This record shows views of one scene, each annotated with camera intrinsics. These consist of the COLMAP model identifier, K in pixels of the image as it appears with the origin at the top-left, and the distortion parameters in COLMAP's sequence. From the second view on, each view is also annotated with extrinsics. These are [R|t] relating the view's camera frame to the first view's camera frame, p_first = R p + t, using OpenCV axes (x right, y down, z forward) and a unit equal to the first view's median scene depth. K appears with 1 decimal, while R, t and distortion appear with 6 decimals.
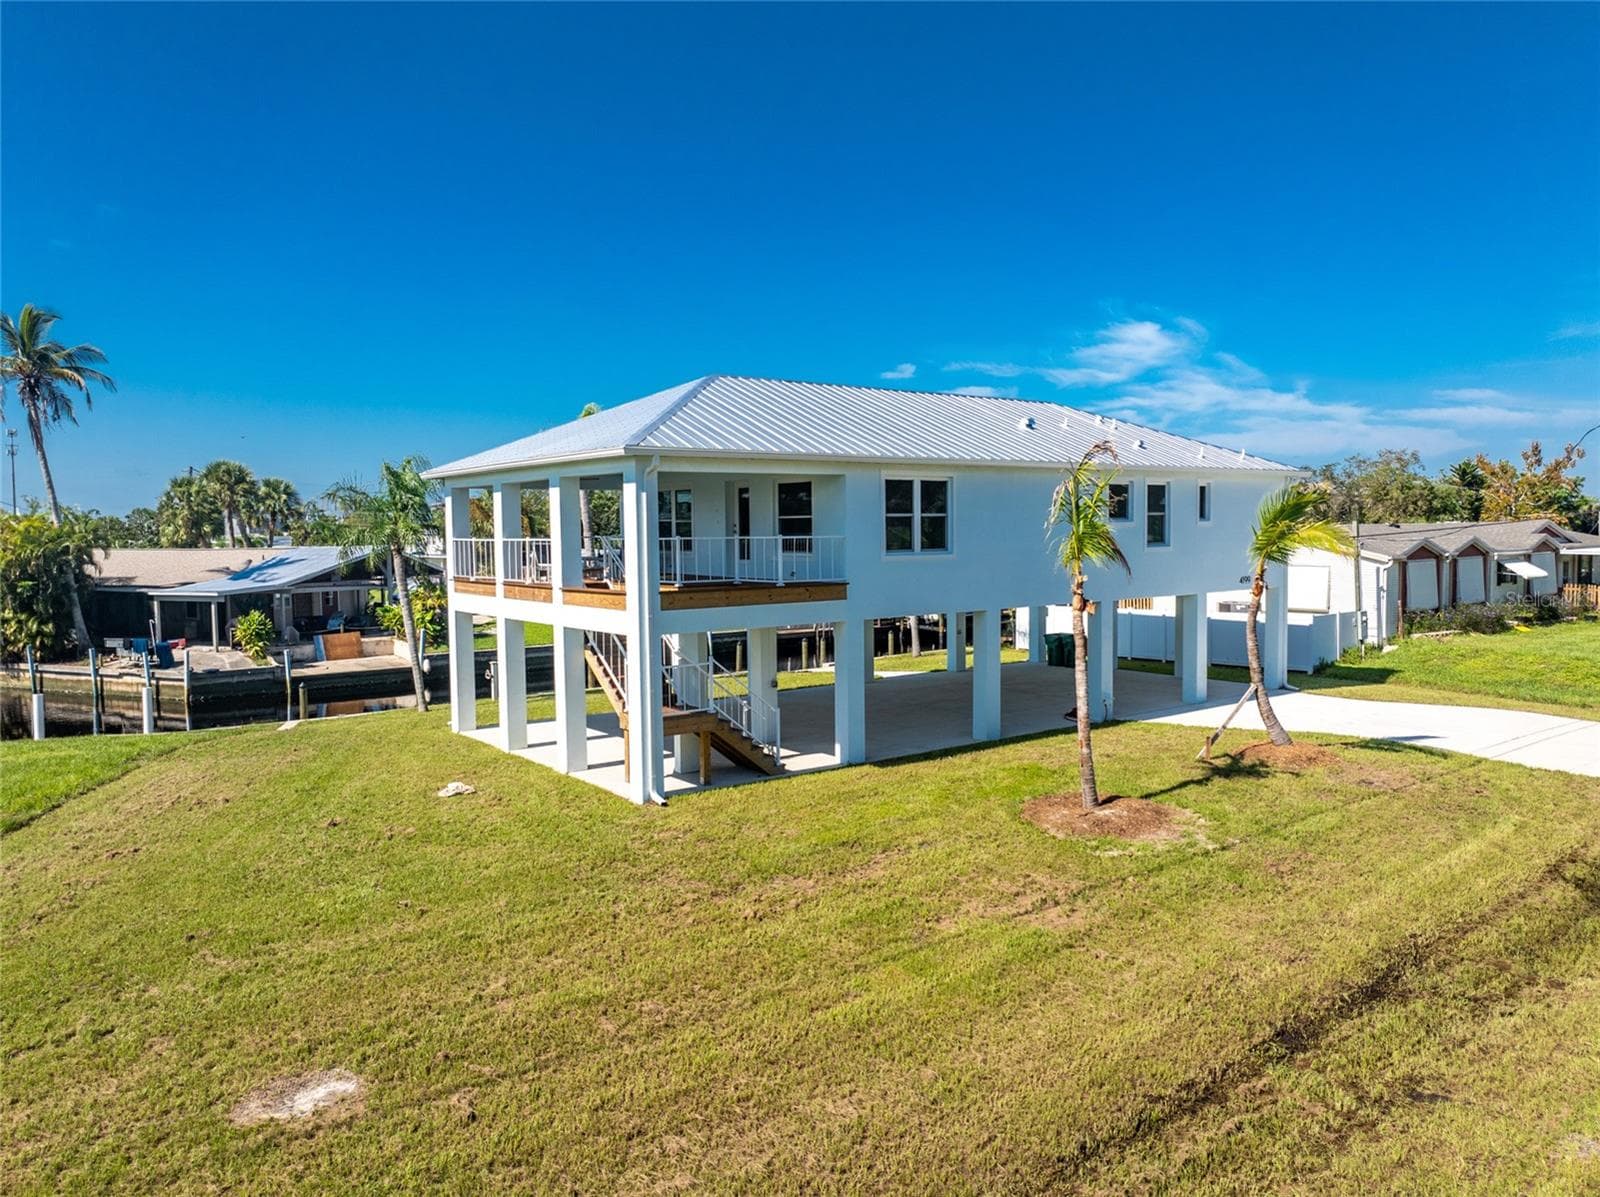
lens RADIAL K [[1133.2, 0, 833.1], [0, 1133.2, 592.5], [0, 0, 1]] dist [-0.067104, 0.015198]
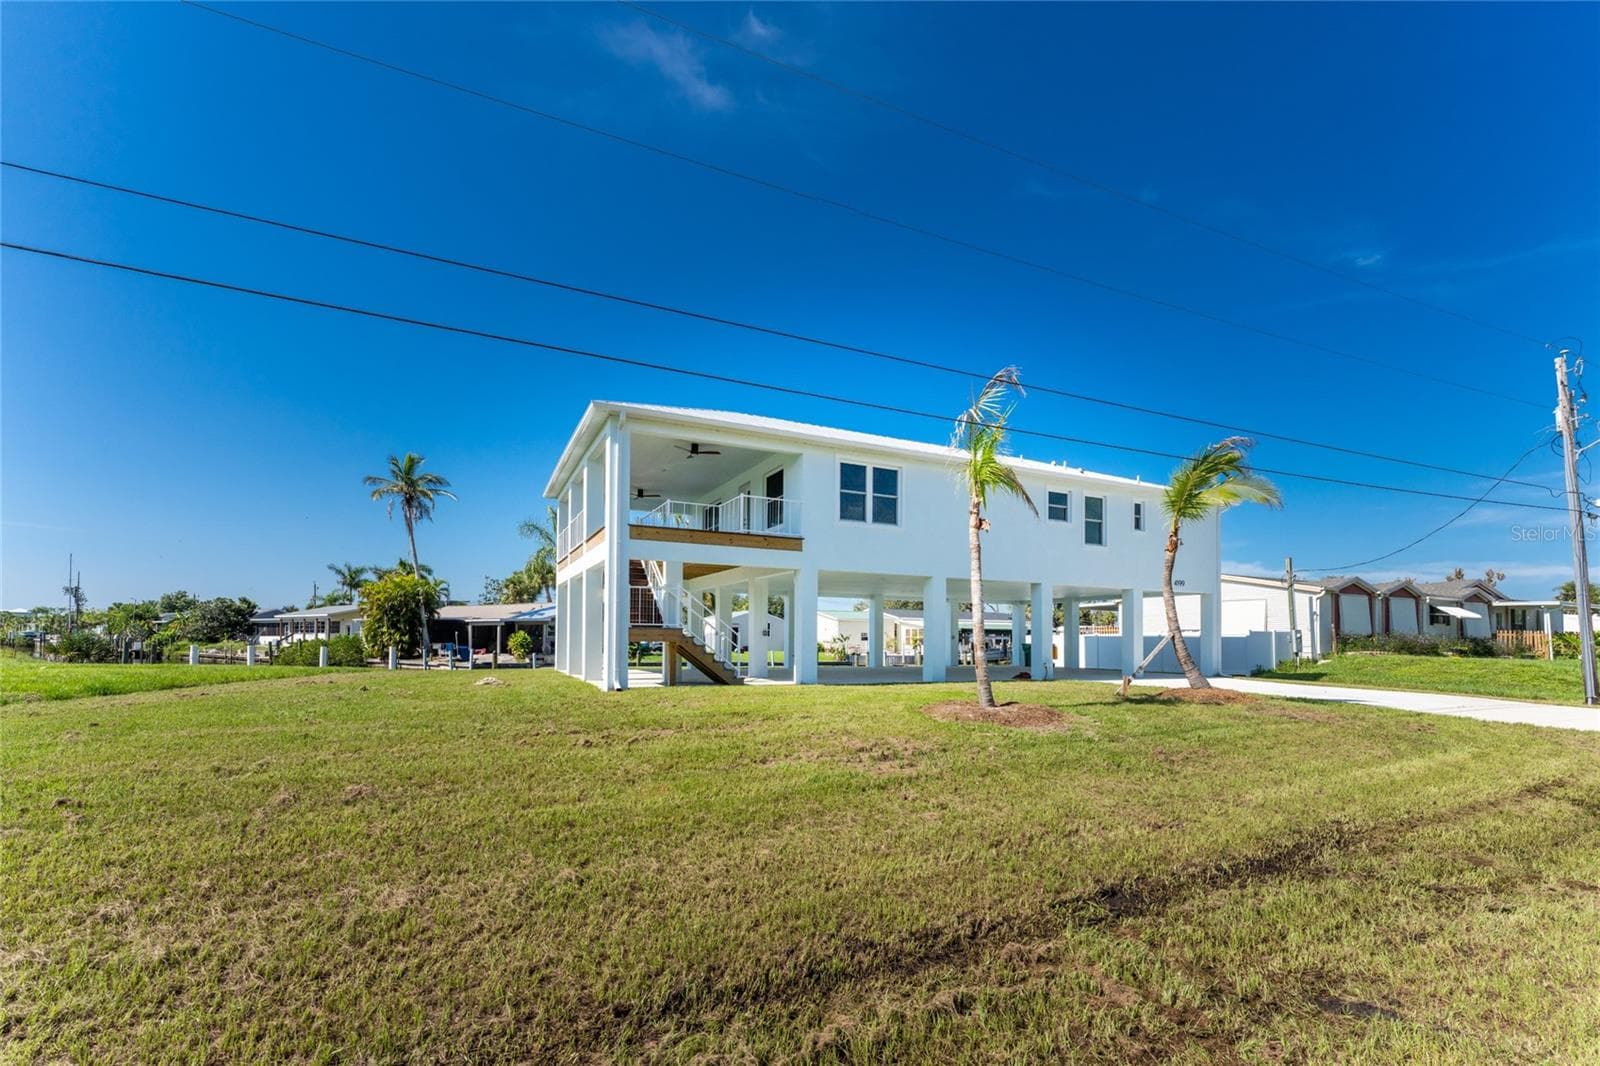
lens RADIAL K [[661.9, 0, 781.2], [0, 661.9, 629.7], [0, 0, 1]] dist [-0.020264, 0.001364]
pose [[0.970718, 0.009204, -0.240044, 0.215752], [-0.028113, 0.996752, -0.075467, 0.192619], [0.238570, 0.080006, 0.967824, 0.382872]]
